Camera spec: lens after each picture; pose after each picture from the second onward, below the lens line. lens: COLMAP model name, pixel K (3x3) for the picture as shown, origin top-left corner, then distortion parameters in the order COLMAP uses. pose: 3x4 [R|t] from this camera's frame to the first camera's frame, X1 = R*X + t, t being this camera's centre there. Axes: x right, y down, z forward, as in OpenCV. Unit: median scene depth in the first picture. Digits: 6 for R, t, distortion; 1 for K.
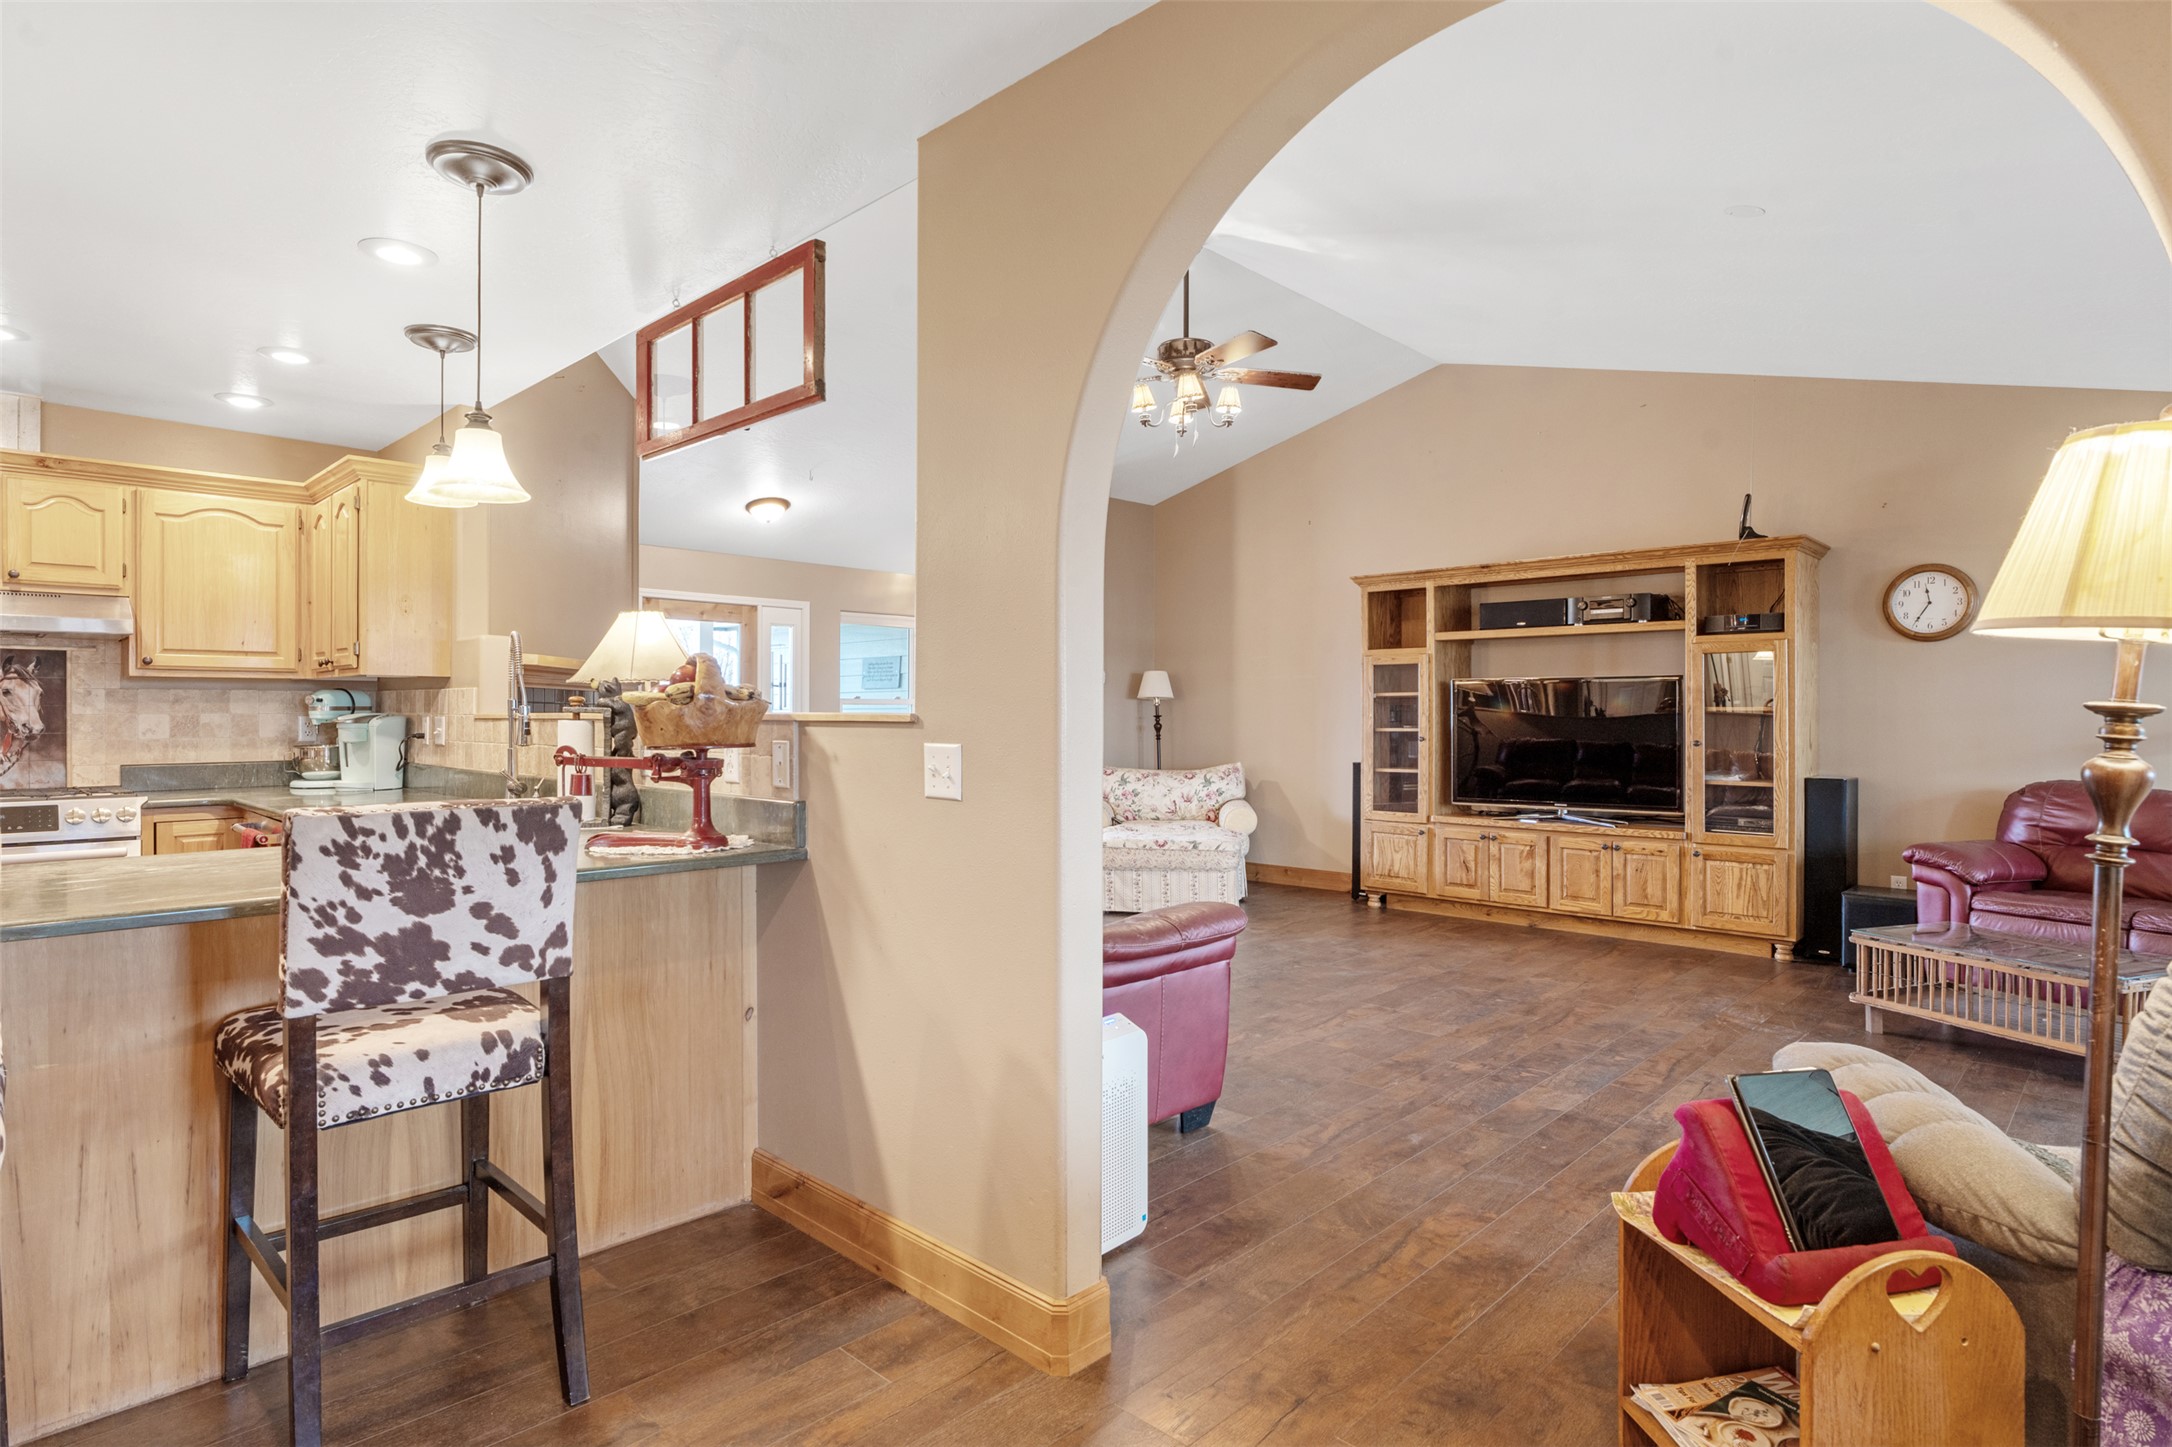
lens RADIAL K [[1109.6, 0, 1101.4], [0, 1109.6, 720.4], [0, 0, 1]] dist [-0.002200, -0.001619]
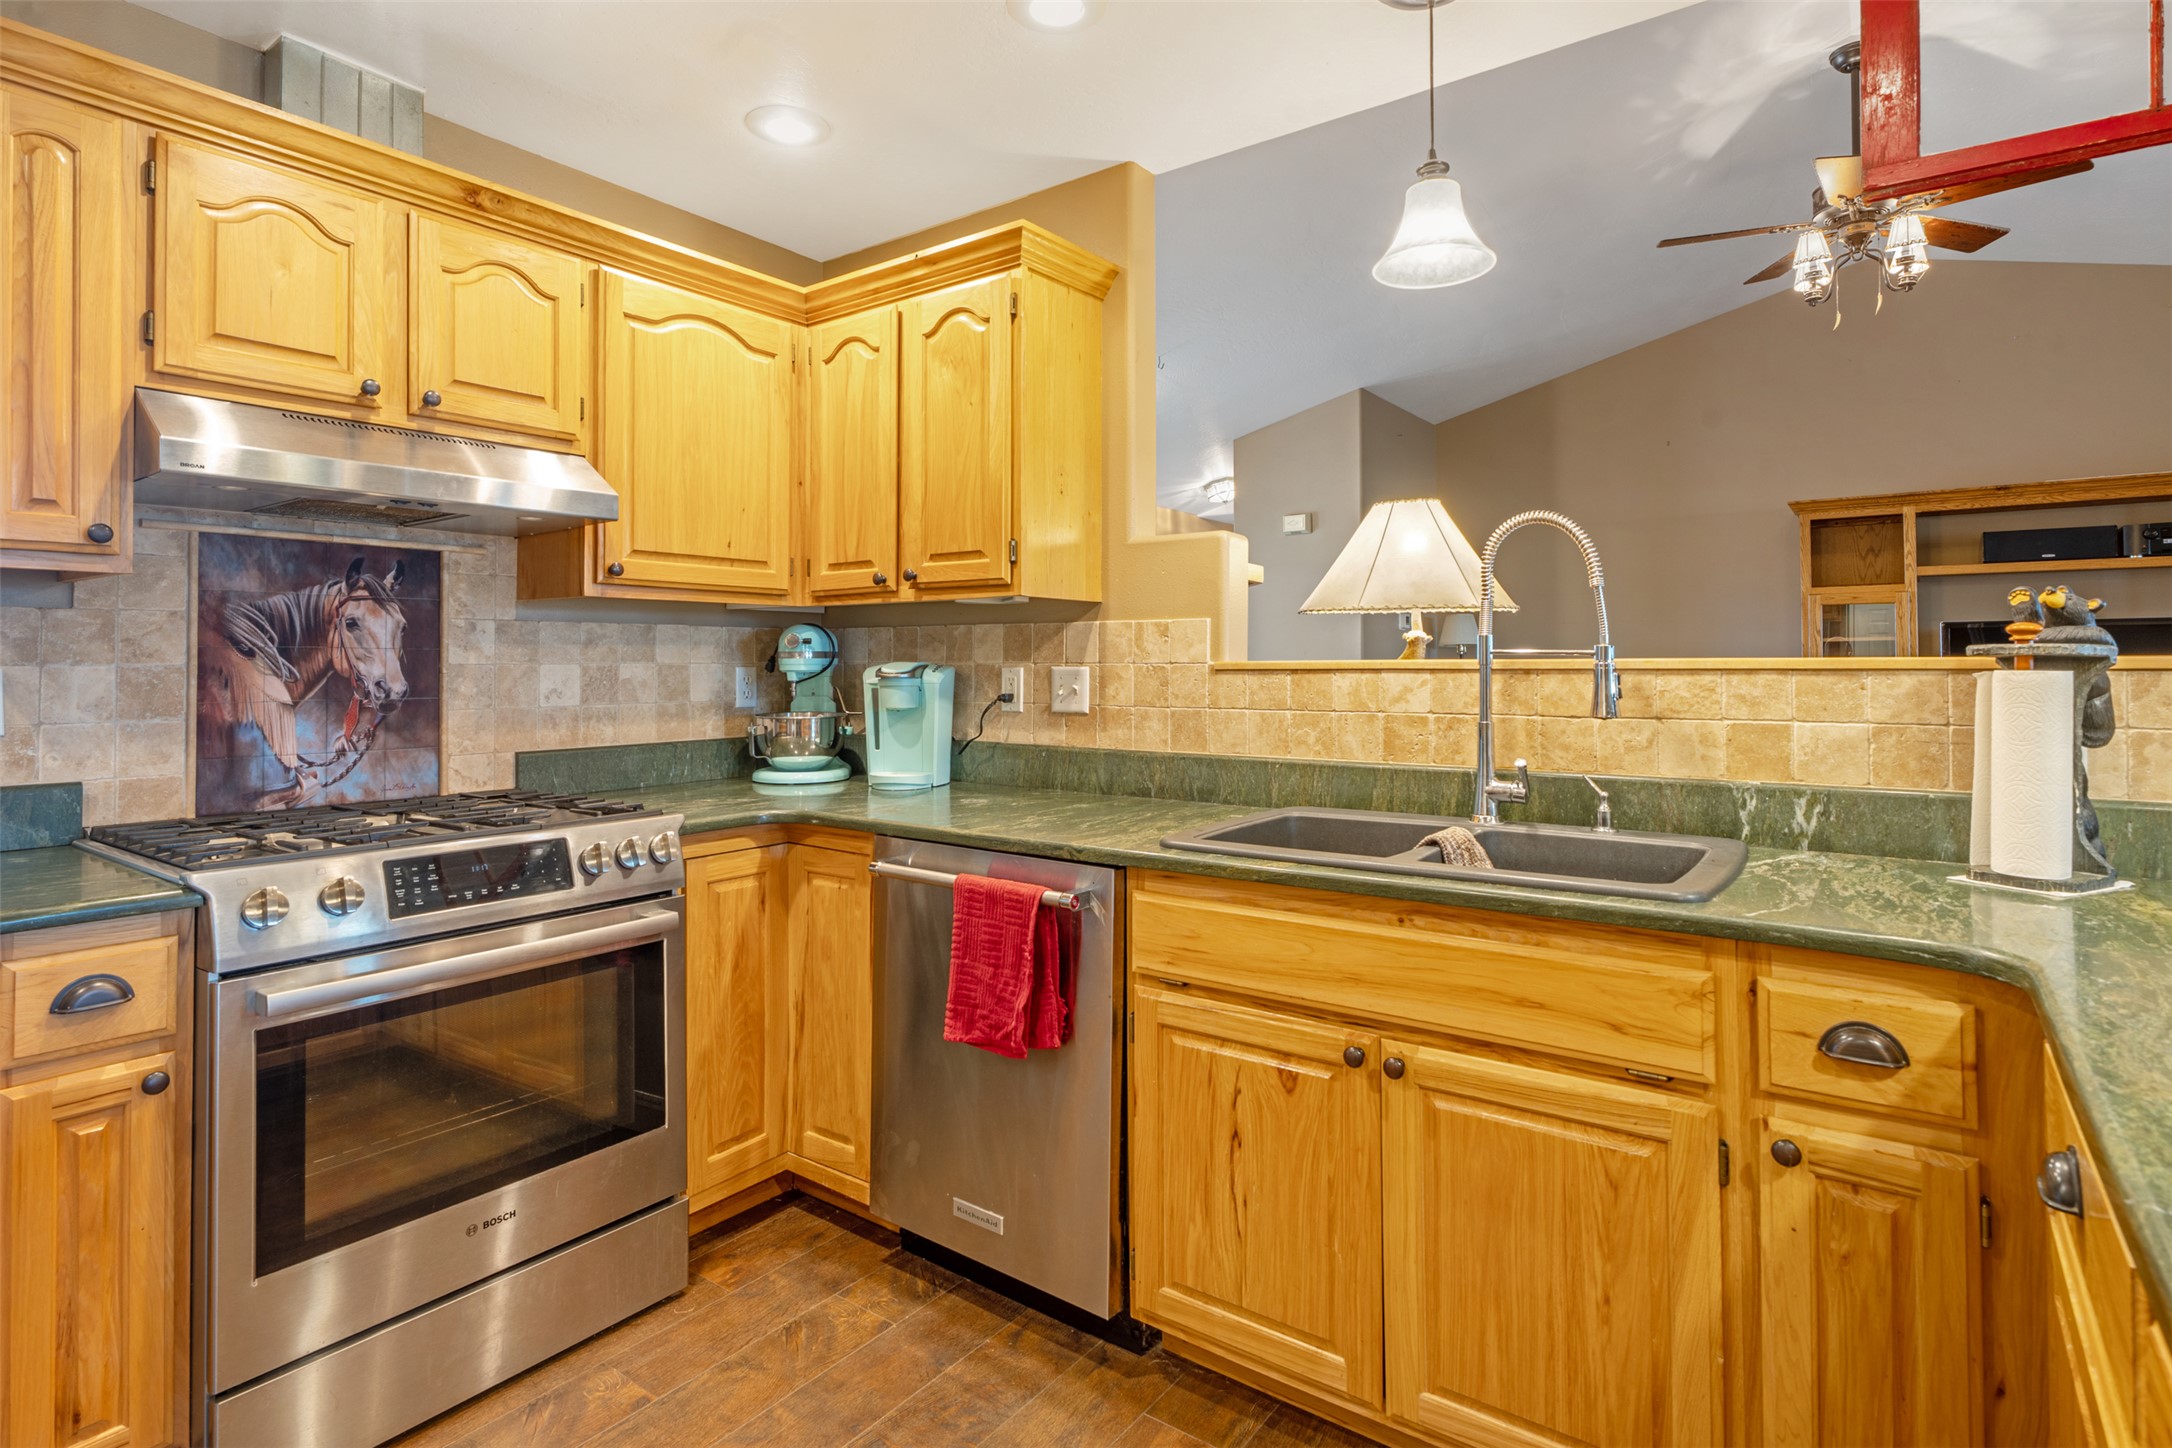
lens RADIAL K [[1109.6, 0, 1084.2], [0, 1109.6, 645.6], [0, 0, 1]] dist [-0.002200, -0.001619]
pose [[0.990317, 0.000818, 0.138820, -0.607760], [0.002591, 0.999700, -0.024372, -0.000363], [-0.138798, 0.024496, 0.990018, 0.352372]]
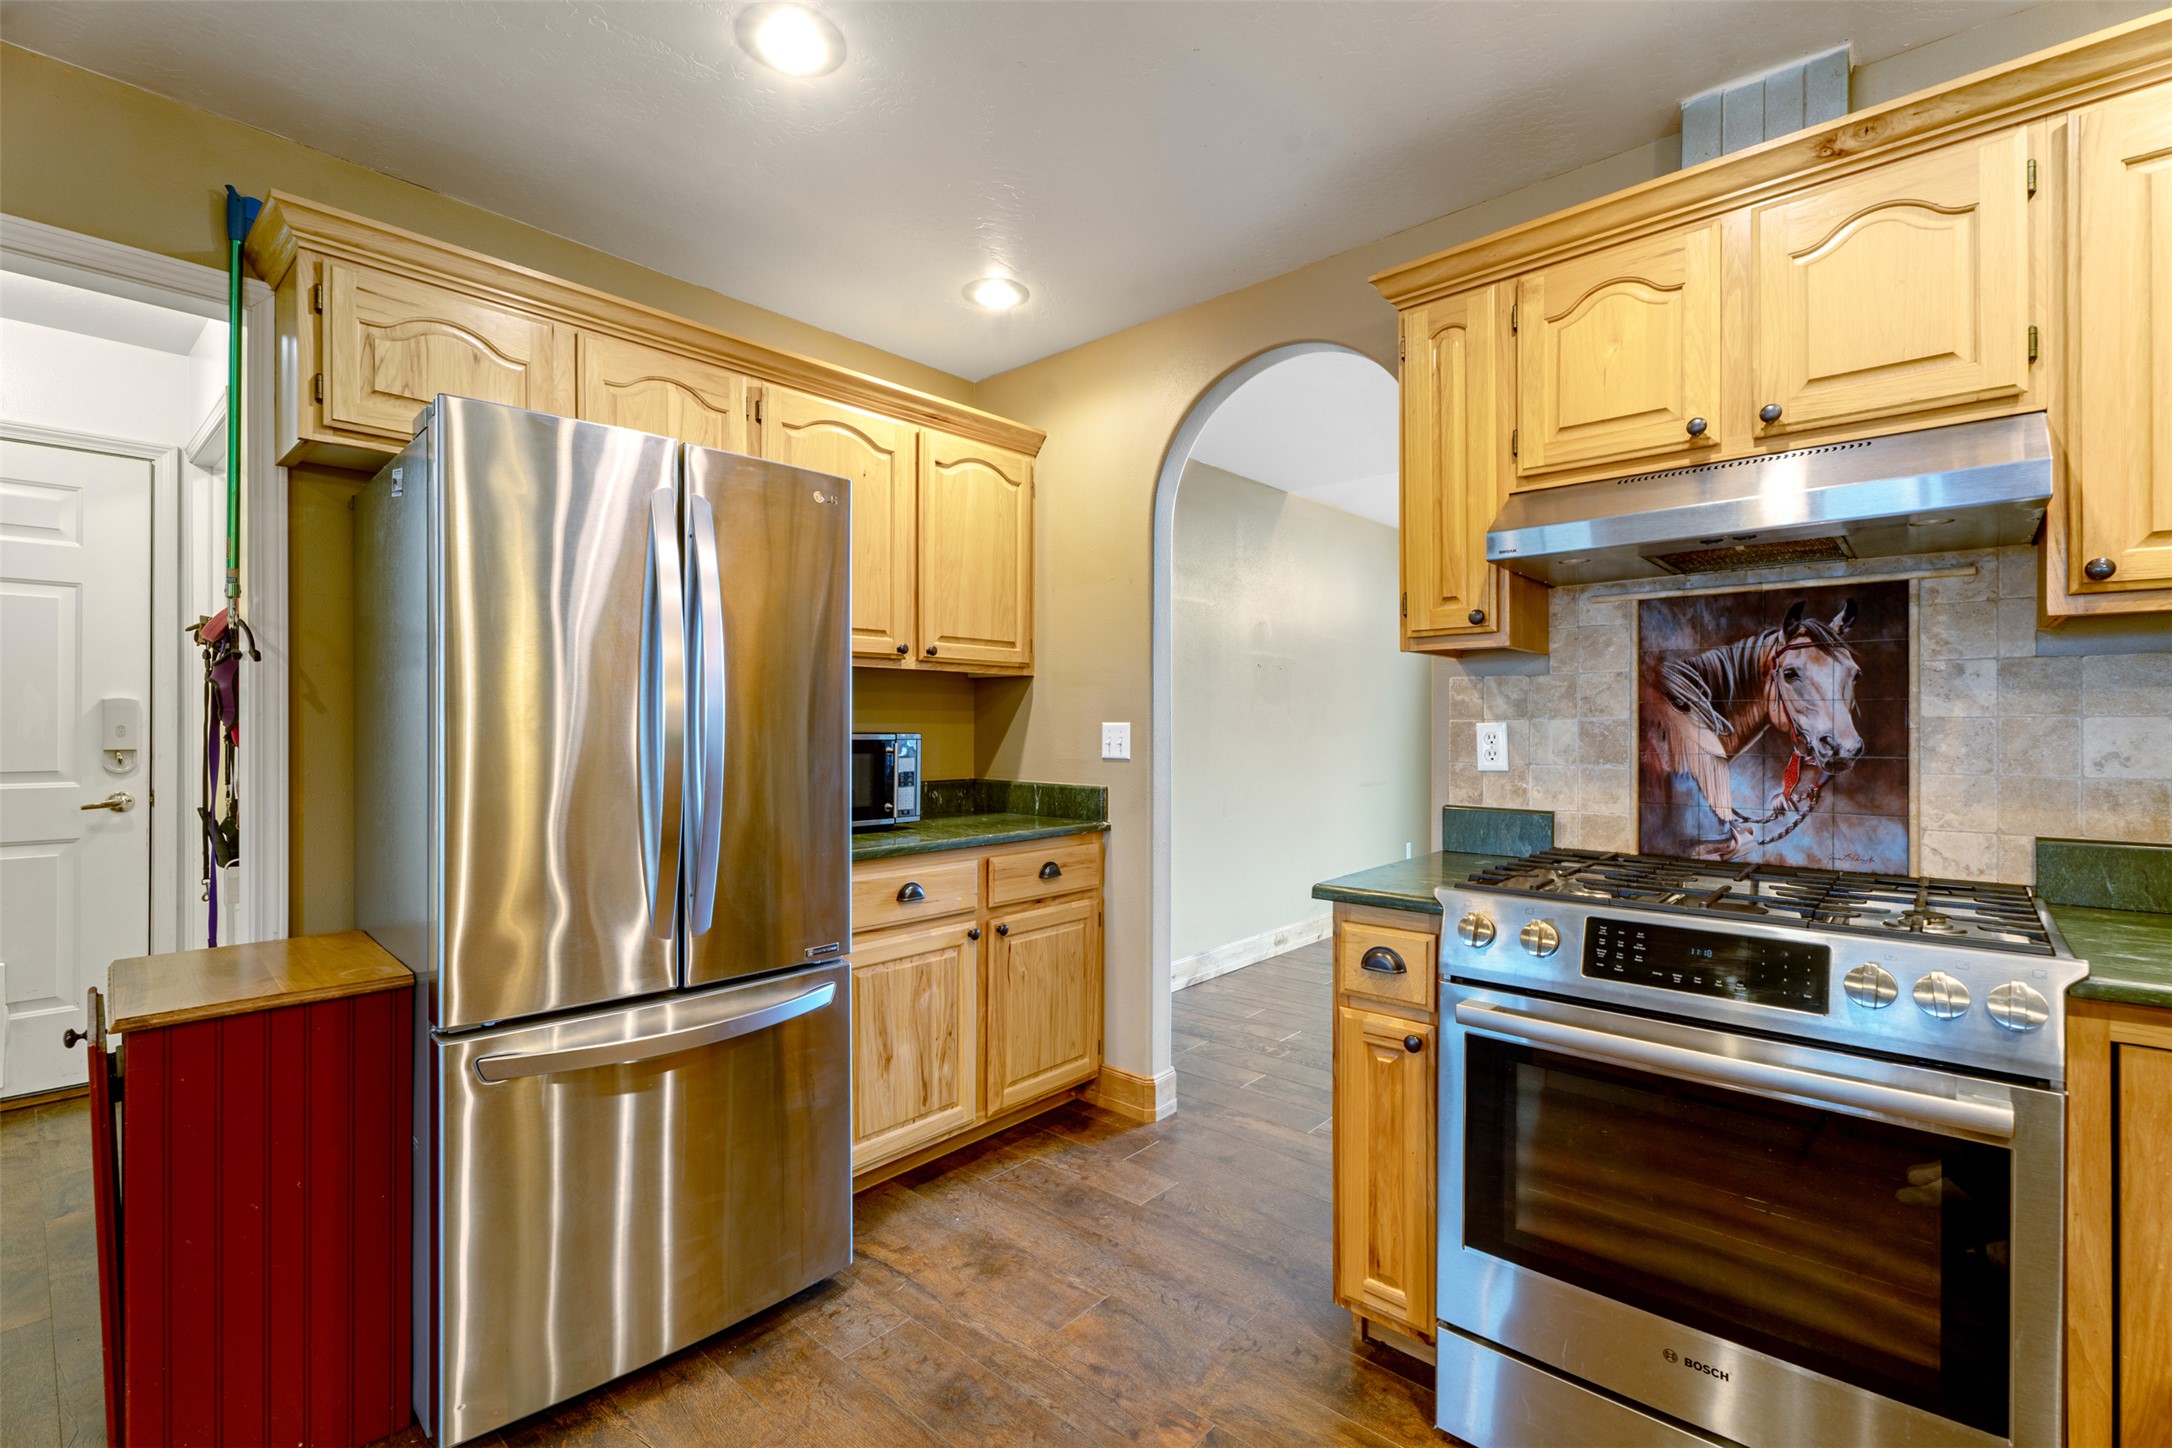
lens RADIAL K [[992.7, 0, 1056.6], [0, 992.7, 720.6], [0, 0, 1]] dist [-0.003487, 0.006016]
pose [[0.015728, -0.000084, -0.999876, -0.465728], [-0.003318, 0.999994, -0.000136, -0.002502], [0.999871, 0.003319, 0.015727, 0.563030]]
